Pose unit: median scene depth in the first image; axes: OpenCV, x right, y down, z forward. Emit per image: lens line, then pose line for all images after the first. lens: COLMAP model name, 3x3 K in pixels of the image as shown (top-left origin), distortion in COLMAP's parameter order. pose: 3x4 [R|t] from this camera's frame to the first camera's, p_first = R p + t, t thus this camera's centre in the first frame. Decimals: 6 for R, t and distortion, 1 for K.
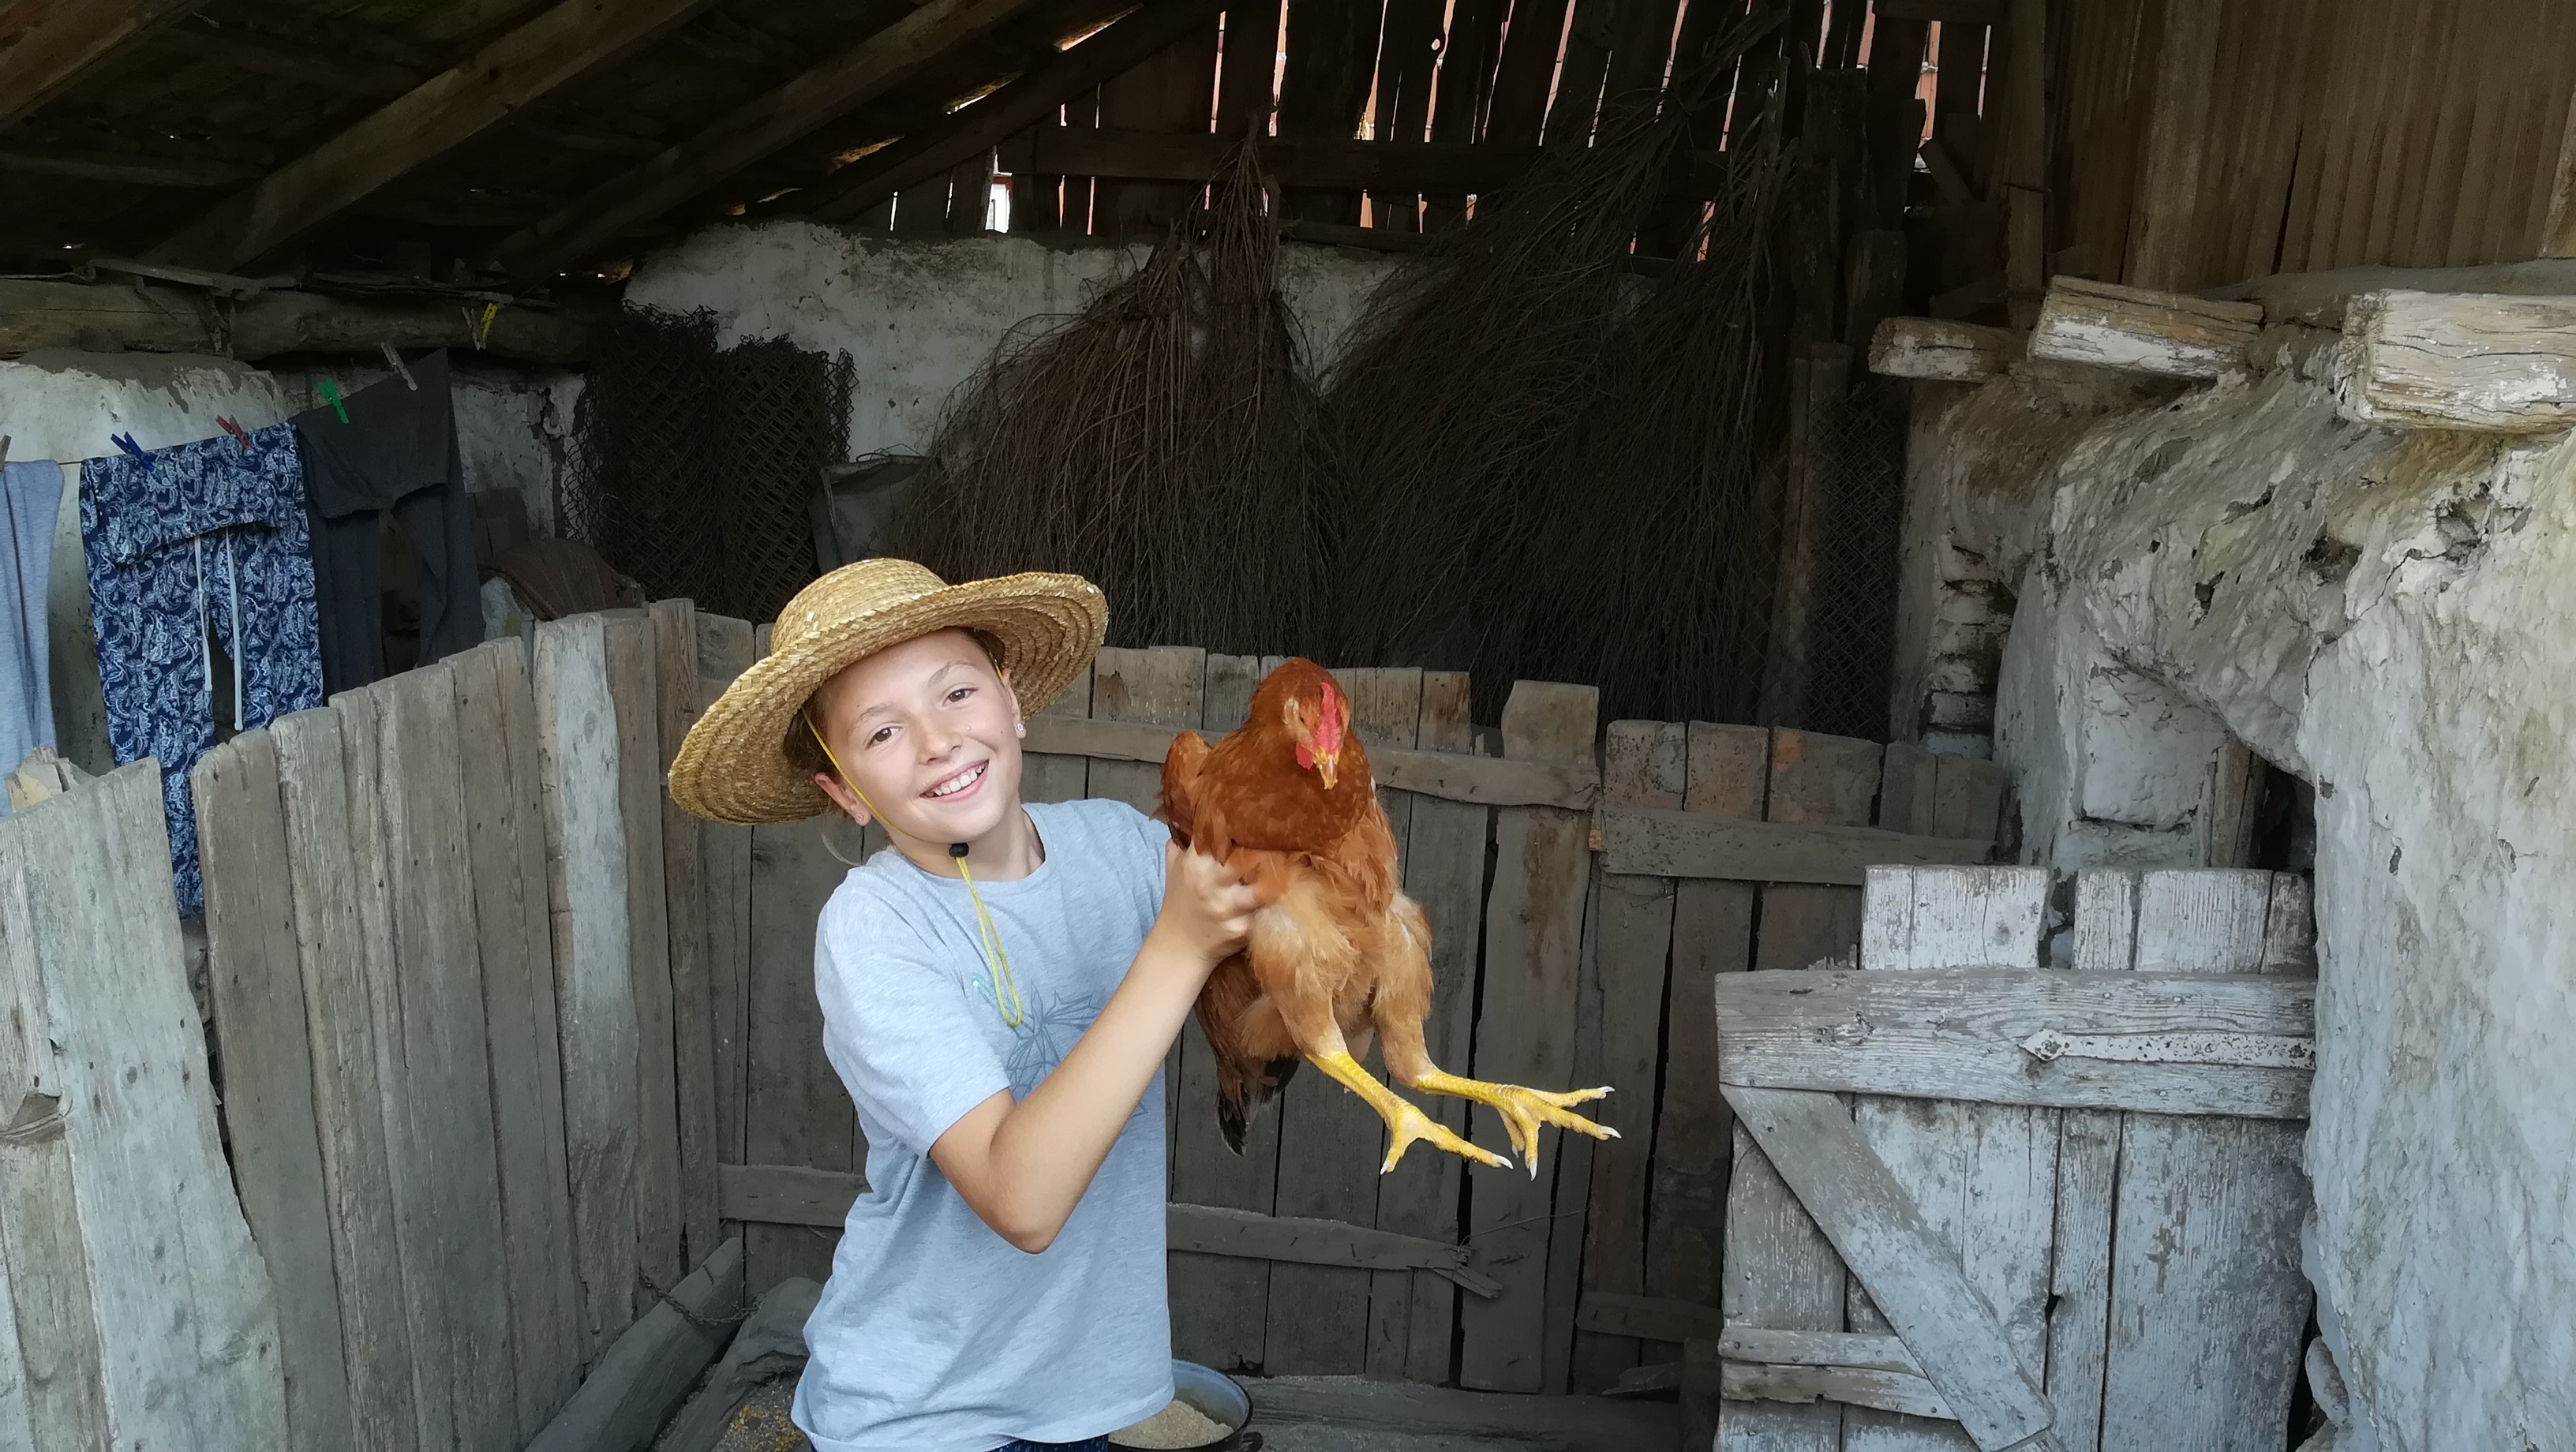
lens RADIAL K [[1894.0, 0, 1318.8], [0, 1894.0, 686.4], [0, 0, 1]] dist [0.072609, -0.093659]
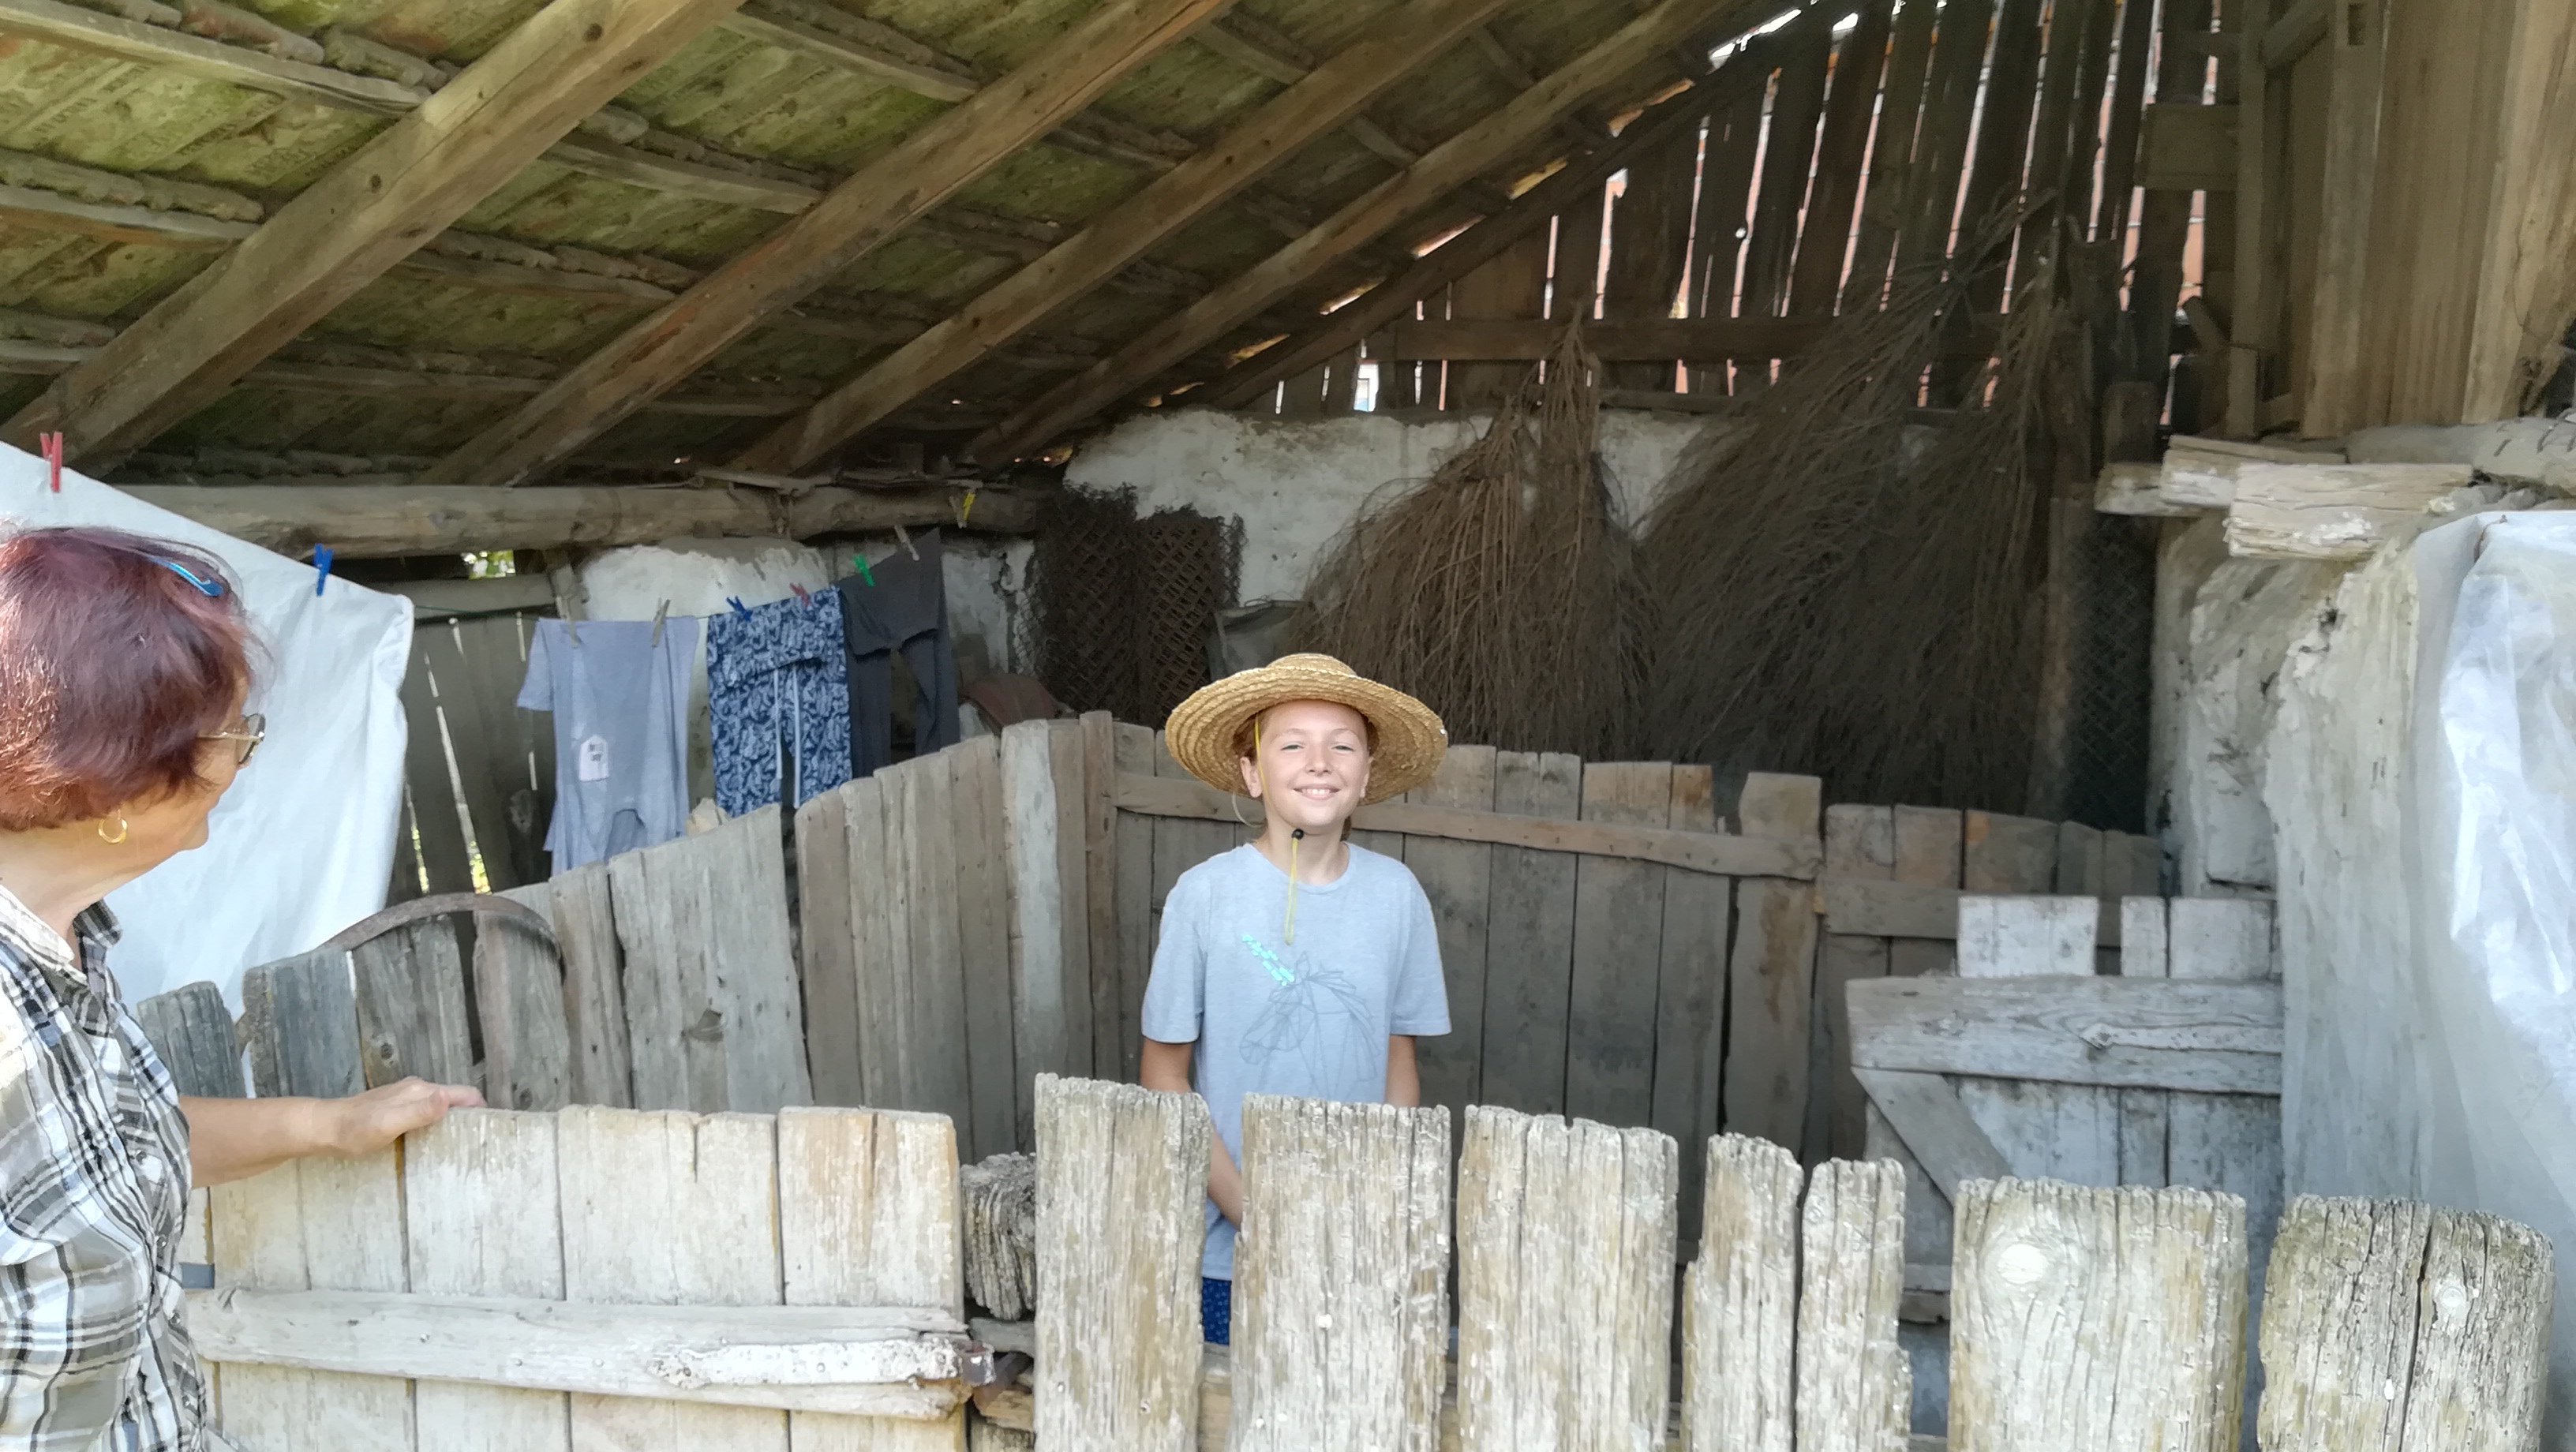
lens RADIAL K [[1894.0, 0, 1318.8], [0, 1894.0, 686.4], [0, 0, 1]] dist [0.072609, -0.093659]
pose [[0.977464, -0.010380, -0.210847, 0.090138], [-0.005088, 0.997342, -0.072687, 0.031745], [0.211042, 0.072122, 0.974813, -0.252102]]
